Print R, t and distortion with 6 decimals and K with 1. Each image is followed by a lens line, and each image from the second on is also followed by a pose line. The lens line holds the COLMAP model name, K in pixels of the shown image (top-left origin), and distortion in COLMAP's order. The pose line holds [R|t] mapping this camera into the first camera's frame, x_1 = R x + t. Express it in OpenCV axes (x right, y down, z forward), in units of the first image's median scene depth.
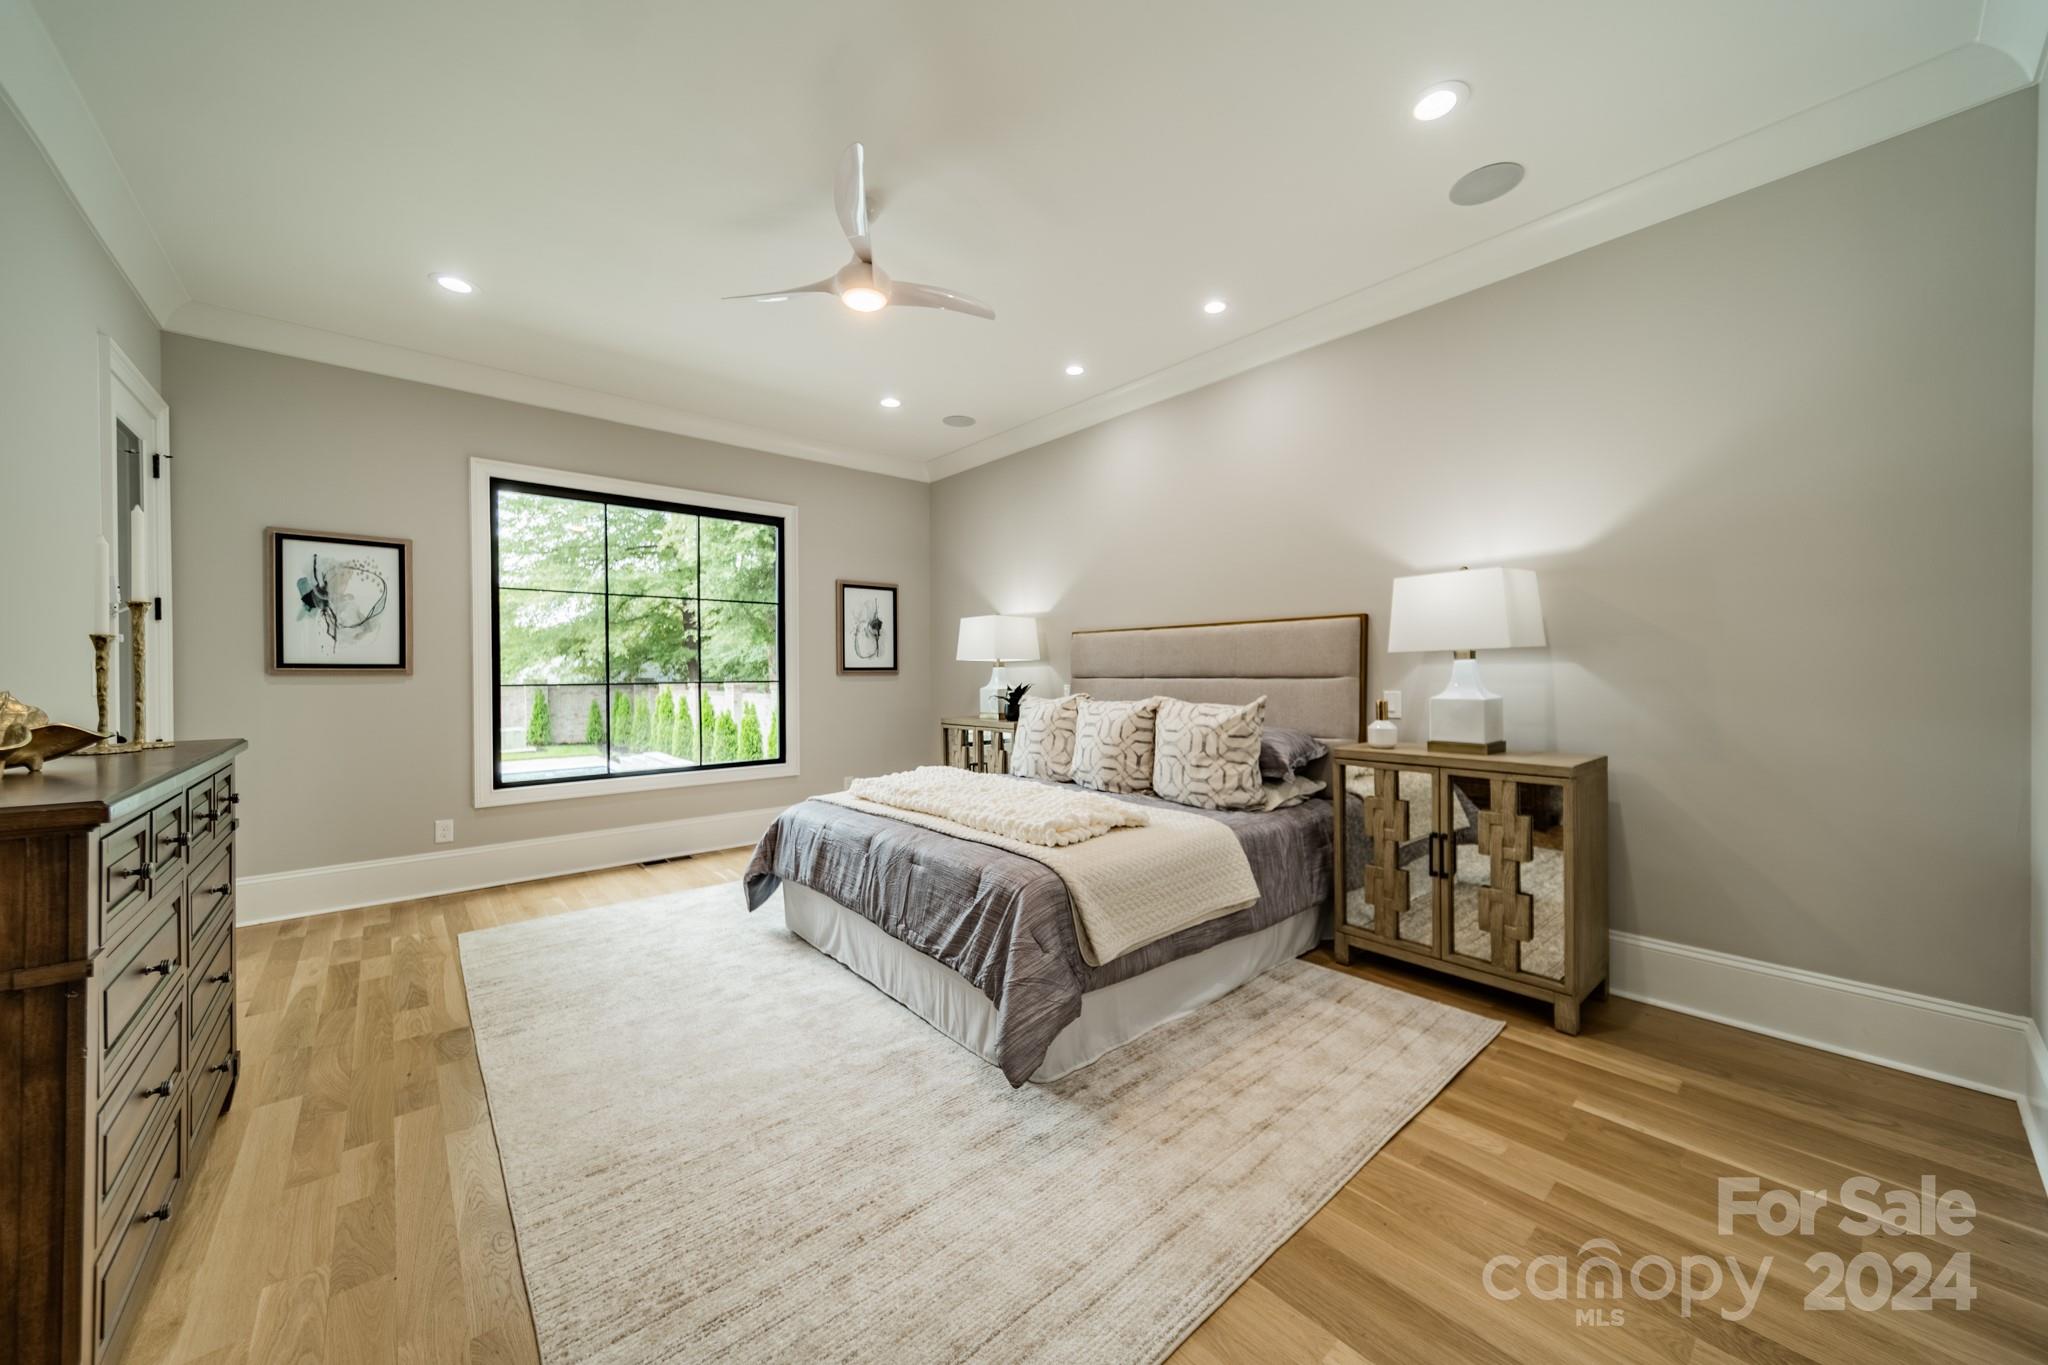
lens RADIAL K [[730.4, 0, 1022.2], [0, 730.4, 677.6], [0, 0, 1]] dist [0.010015, 0.000022]
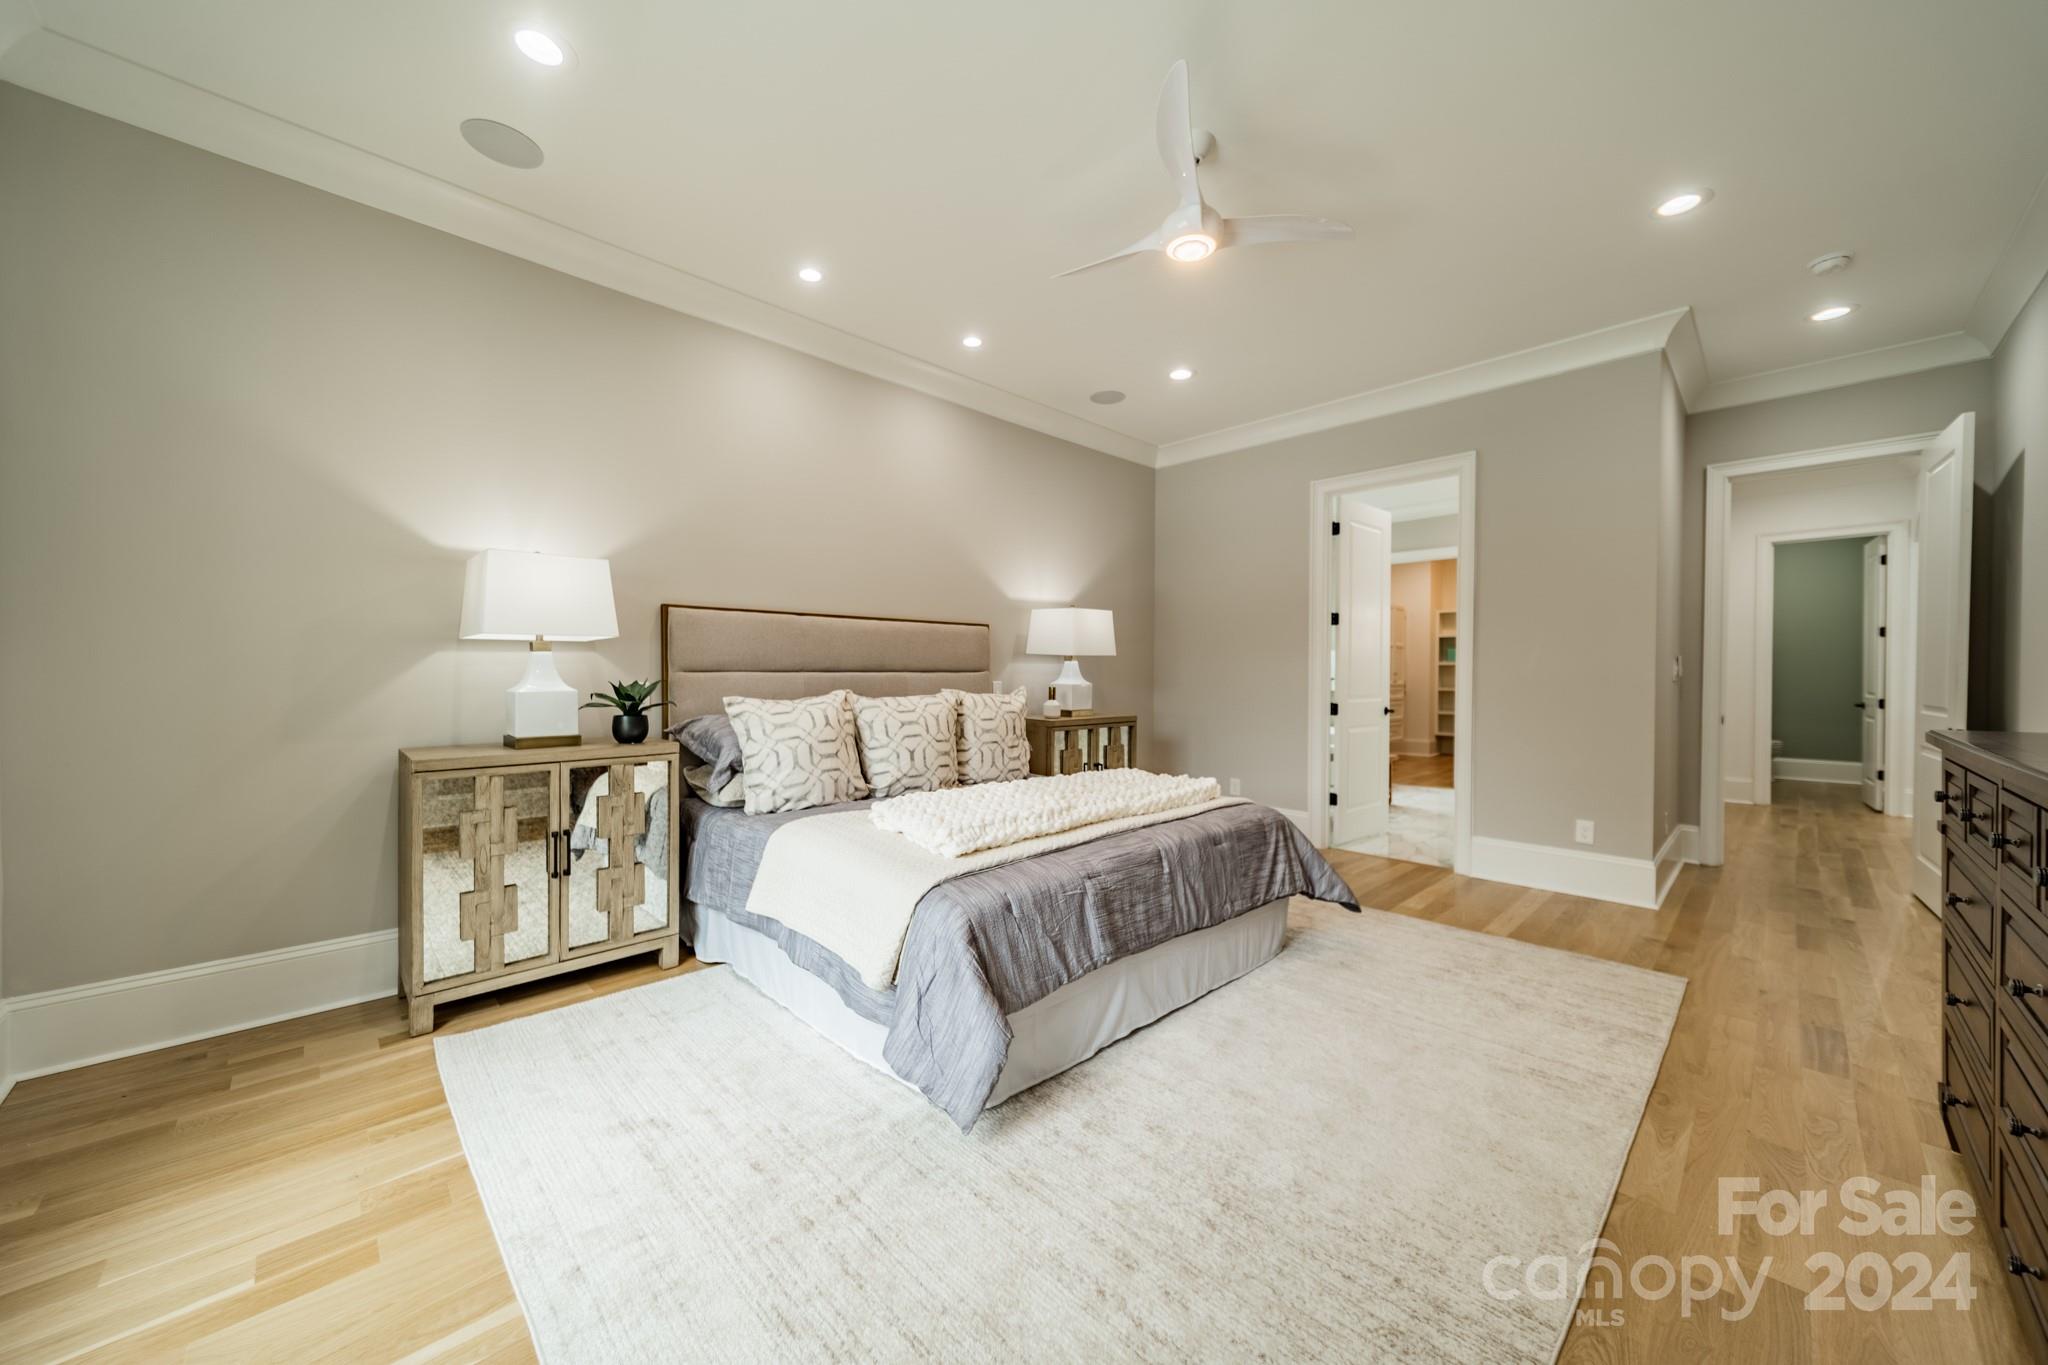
lens RADIAL K [[721.0, 0, 1022.3], [0, 721.0, 686.4], [0, 0, 1]] dist [0.000990, -0.000116]
pose [[-0.037821, -0.023343, 0.999012, -0.788391], [-0.003893, 0.999723, 0.023212, -0.003009], [-0.999277, -0.003011, -0.037901, 0.877560]]
